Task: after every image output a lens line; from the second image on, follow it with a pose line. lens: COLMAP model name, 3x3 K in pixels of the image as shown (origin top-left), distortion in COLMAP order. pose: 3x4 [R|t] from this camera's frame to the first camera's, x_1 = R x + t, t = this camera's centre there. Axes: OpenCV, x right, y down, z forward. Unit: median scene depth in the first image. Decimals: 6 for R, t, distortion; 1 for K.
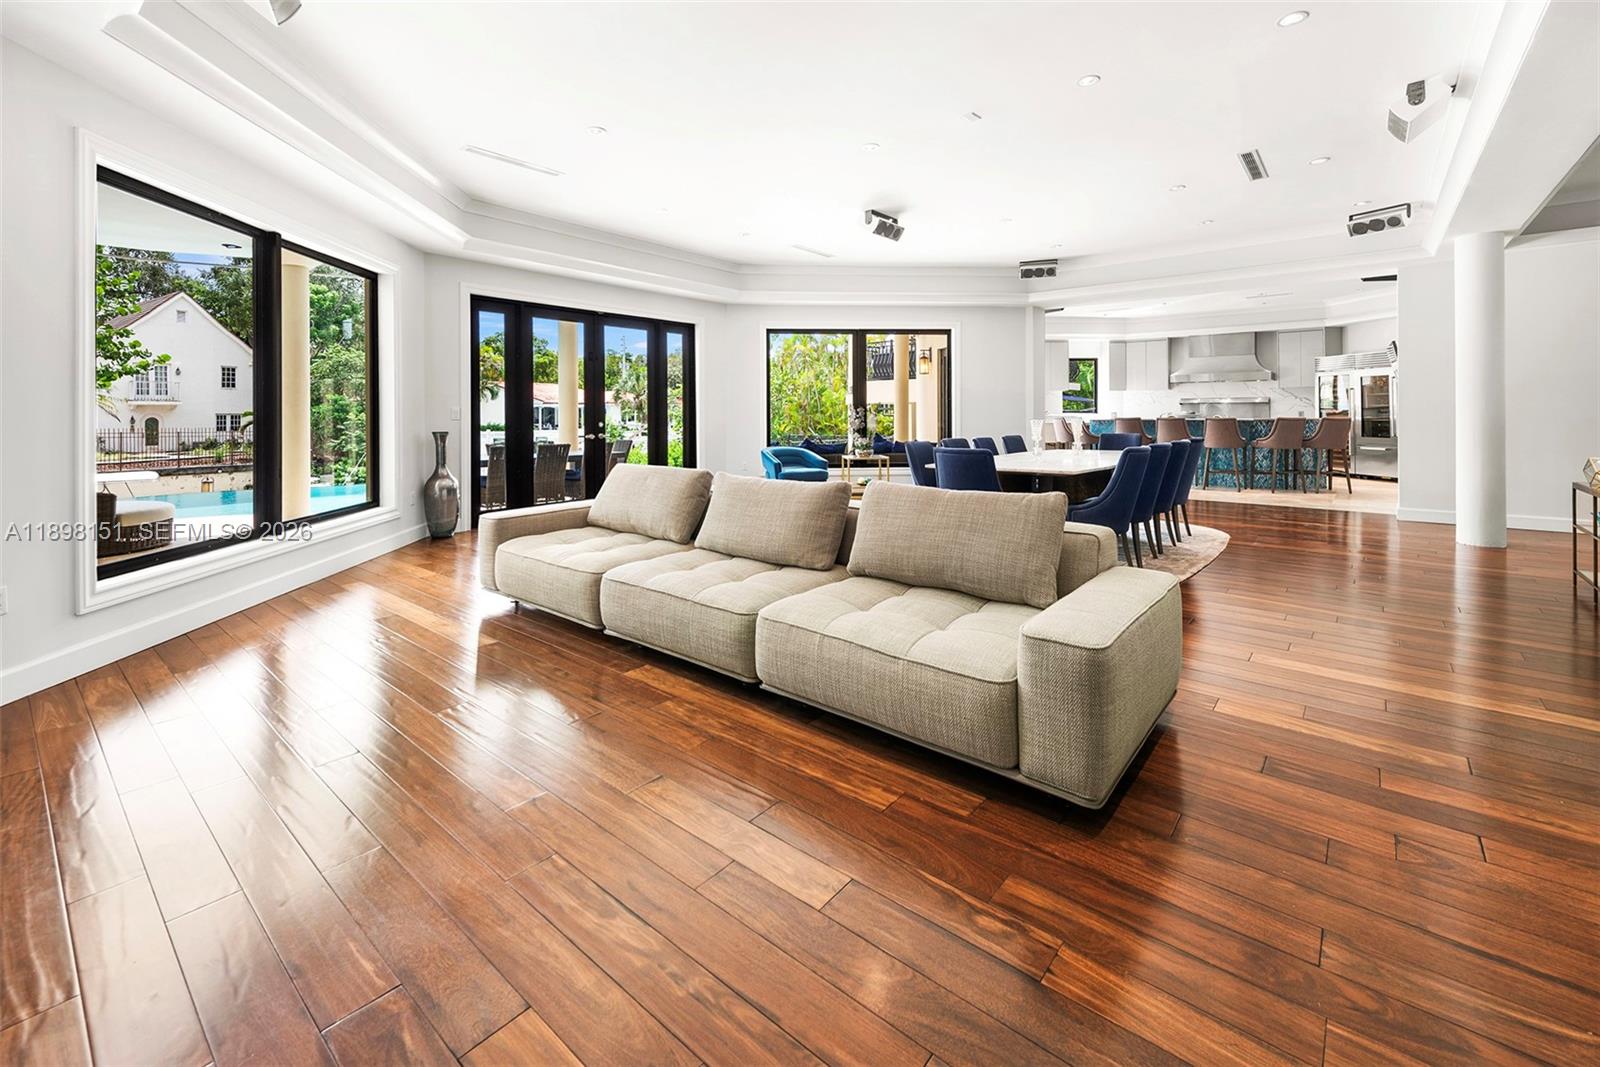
lens RADIAL K [[656.1, 0, 813.7], [0, 656.1, 484.4], [0, 0, 1]] dist [0.003650, 0.000403]
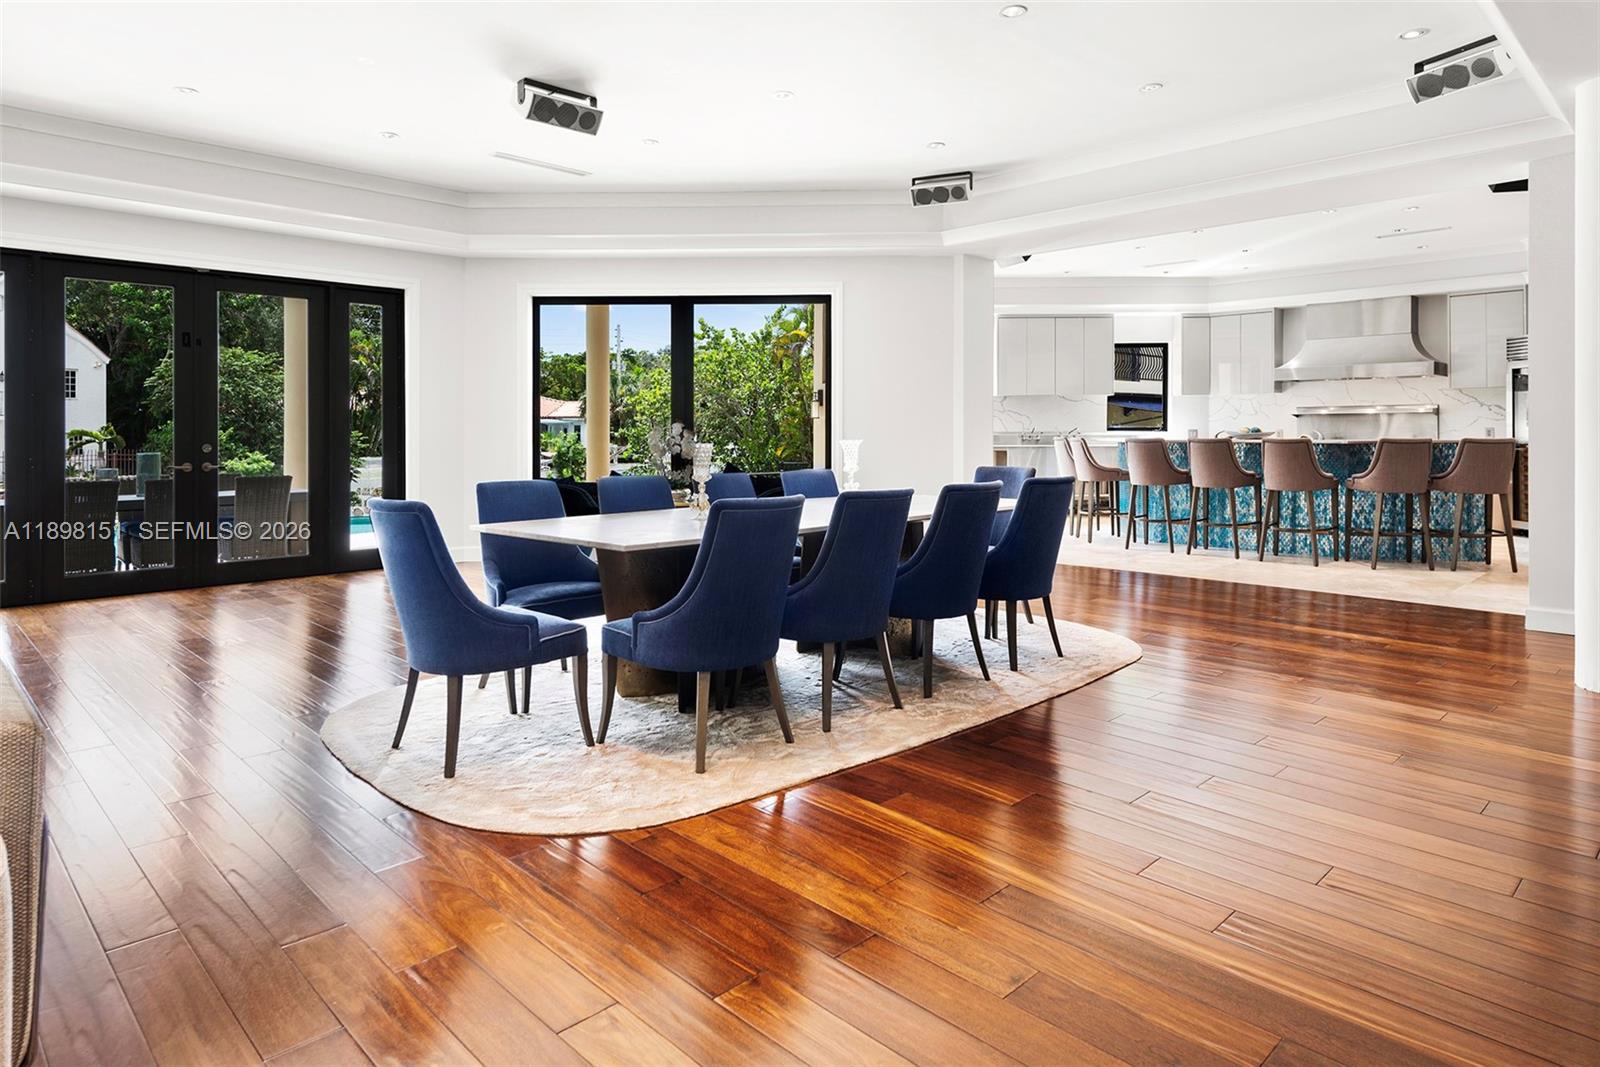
lens RADIAL K [[936.7, 0, 806.1], [0, 936.7, 533.8], [0, 0, 1]] dist [0.010517, -0.000366]
pose [[0.996639, 0.006643, -0.081649, 0.280936], [-0.006560, 0.999978, 0.001287, -0.016350], [0.081655, -0.000747, 0.996660, 0.140935]]
